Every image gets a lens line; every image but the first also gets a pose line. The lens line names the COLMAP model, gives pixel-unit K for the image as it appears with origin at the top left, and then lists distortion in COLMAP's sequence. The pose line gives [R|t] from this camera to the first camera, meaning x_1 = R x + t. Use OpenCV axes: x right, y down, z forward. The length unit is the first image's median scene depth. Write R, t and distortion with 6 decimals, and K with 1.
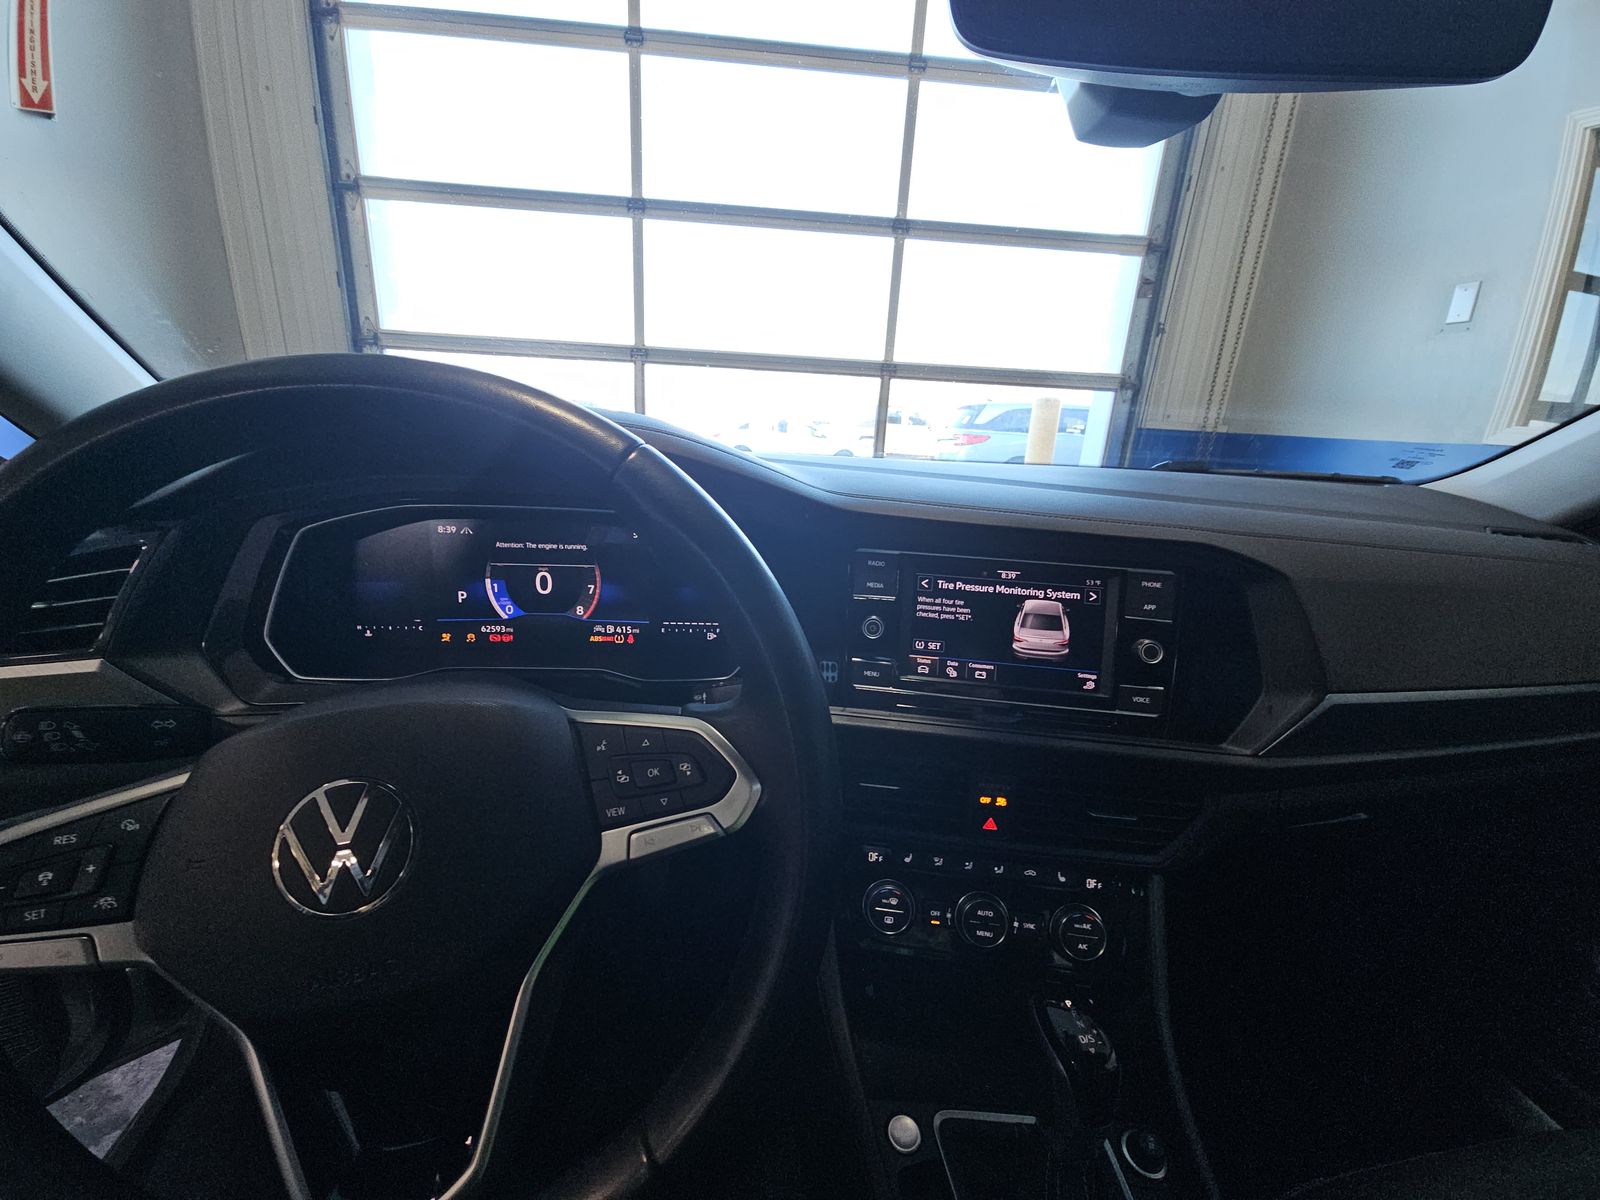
lens RADIAL K [[642.7, 0, 798.5], [0, 642.7, 616.4], [0, 0, 1]] dist [-0.000085, 0.000110]
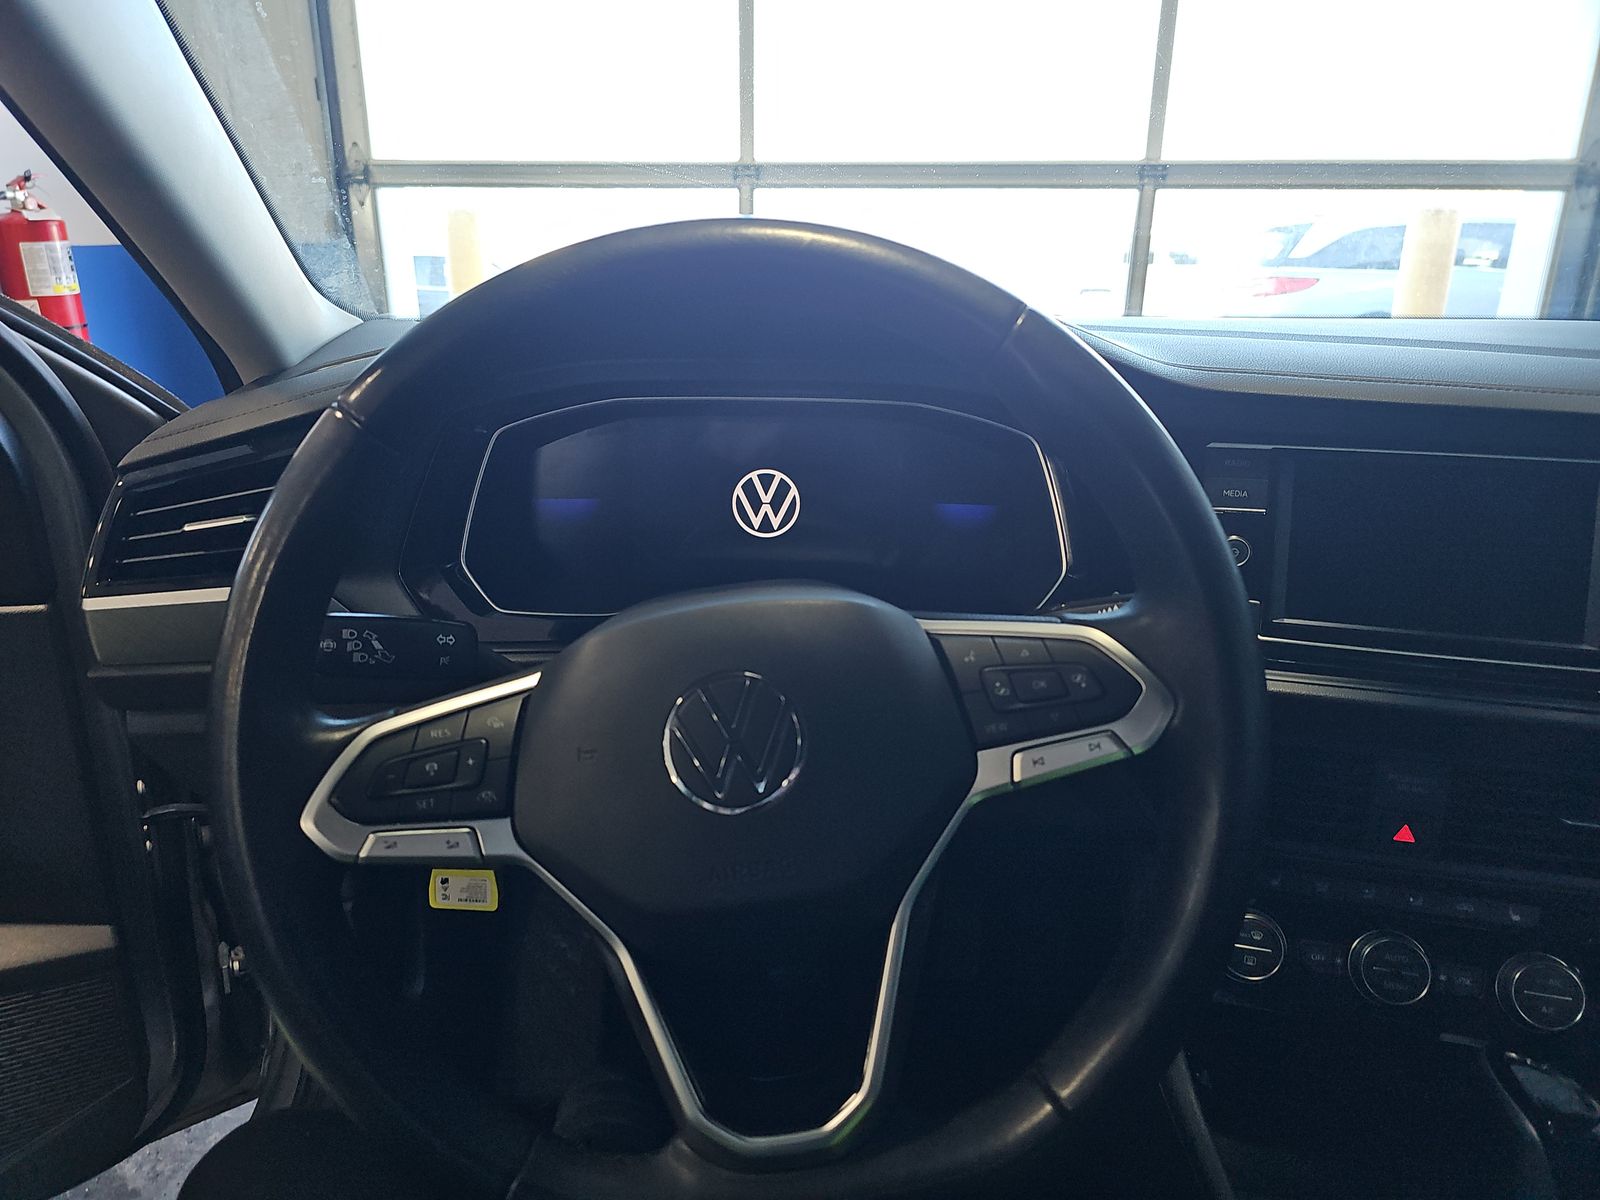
lens RADIAL K [[1059.6, 0, 800.0], [0, 1059.6, 600.0], [0, 0, 1]] dist [-0.001441, -0.004878]
pose [[0.986862, 0.005523, -0.161471, -0.152156], [-0.004443, 0.999965, 0.007051, 0.058228], [0.161504, -0.006241, 0.986852, -0.222308]]
